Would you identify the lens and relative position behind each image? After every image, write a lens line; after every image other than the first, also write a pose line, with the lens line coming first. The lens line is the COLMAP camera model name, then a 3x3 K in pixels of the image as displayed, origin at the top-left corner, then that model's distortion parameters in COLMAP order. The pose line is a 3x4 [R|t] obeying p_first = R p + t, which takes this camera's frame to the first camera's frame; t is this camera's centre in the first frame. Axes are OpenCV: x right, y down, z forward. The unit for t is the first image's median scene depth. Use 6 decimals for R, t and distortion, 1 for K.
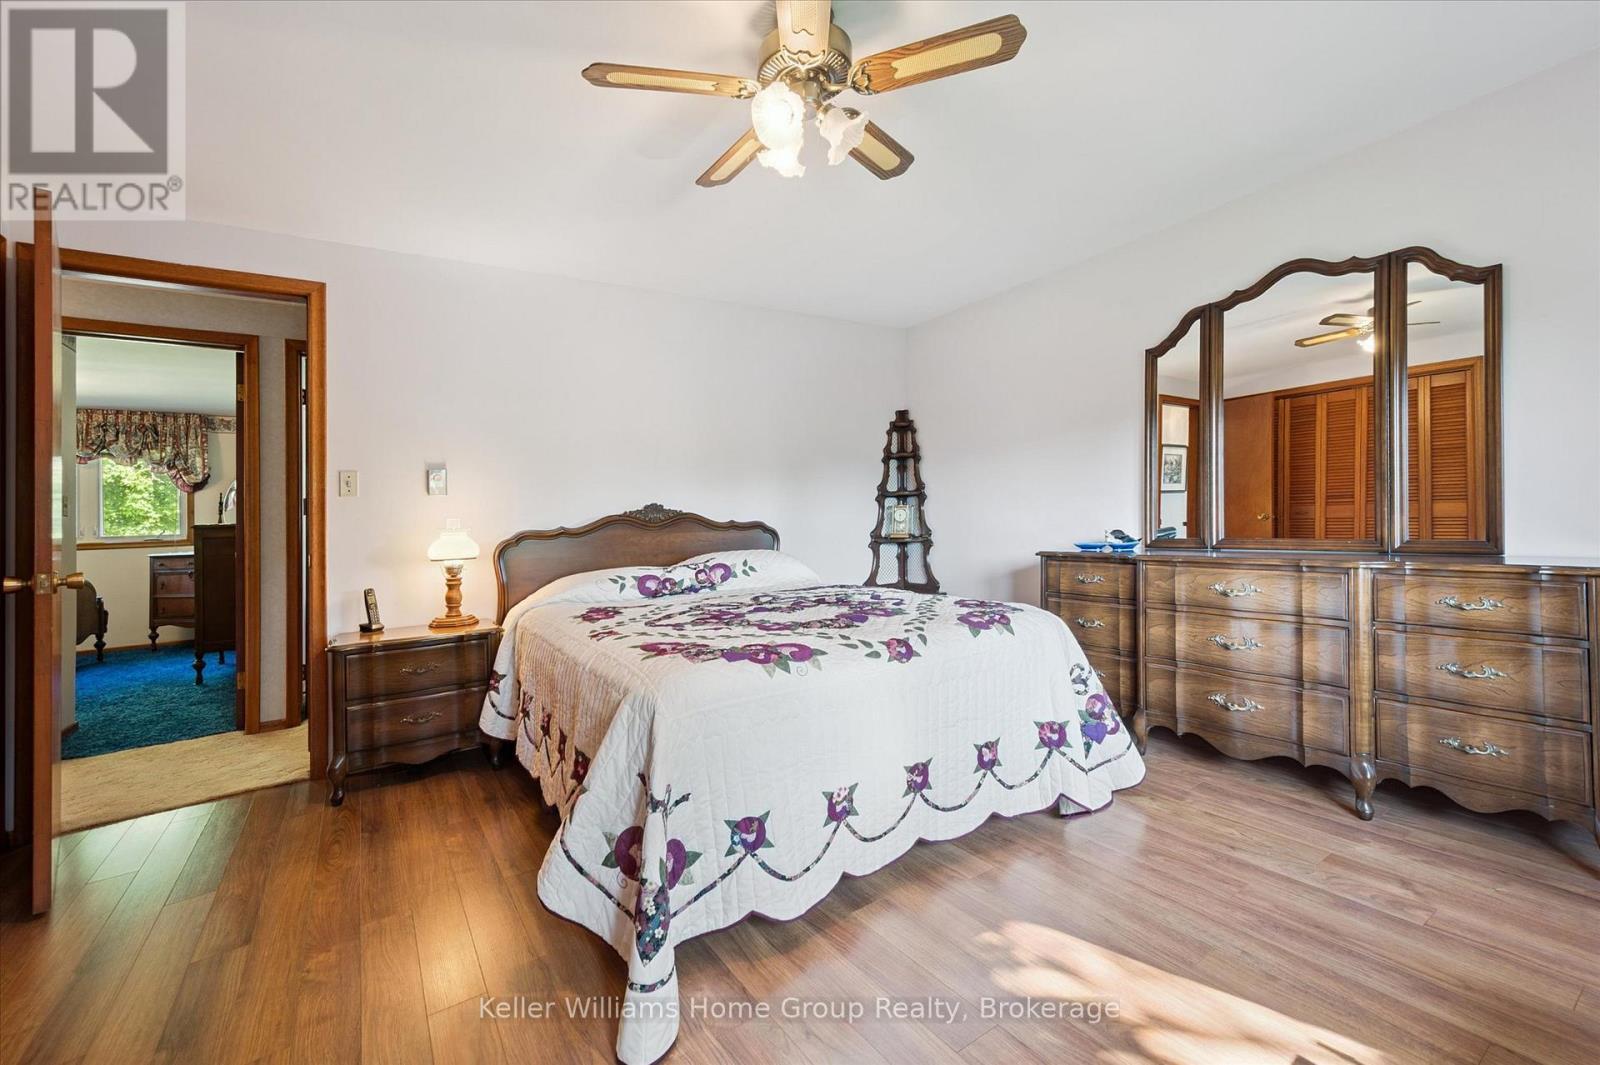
lens RADIAL K [[645.9, 0, 785.6], [0, 645.9, 514.7], [0, 0, 1]] dist [-0.000388, -0.000127]
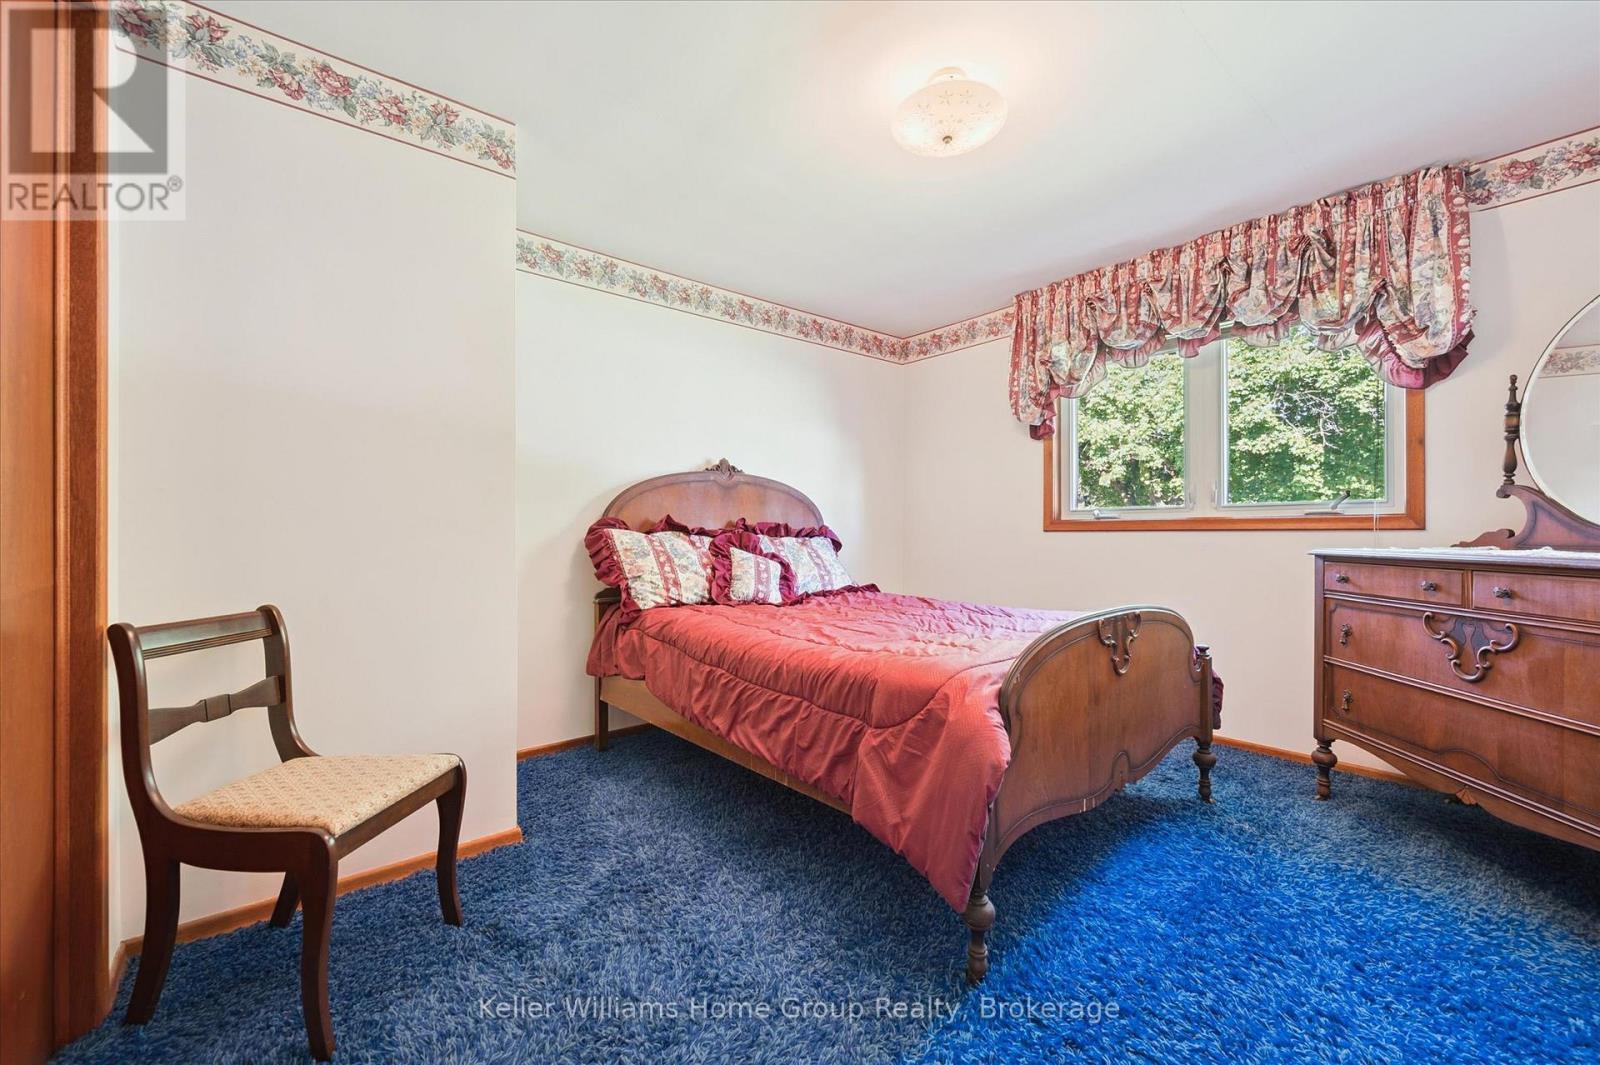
lens RADIAL K [[645.9, 0, 785.6], [0, 645.9, 514.7], [0, 0, 1]] dist [-0.000388, -0.000127]
pose [[0.100025, 0.012485, -0.994907, -0.602583], [0.009620, 0.999862, 0.013515, 0.031379], [0.994938, -0.010923, 0.099891, 0.615857]]
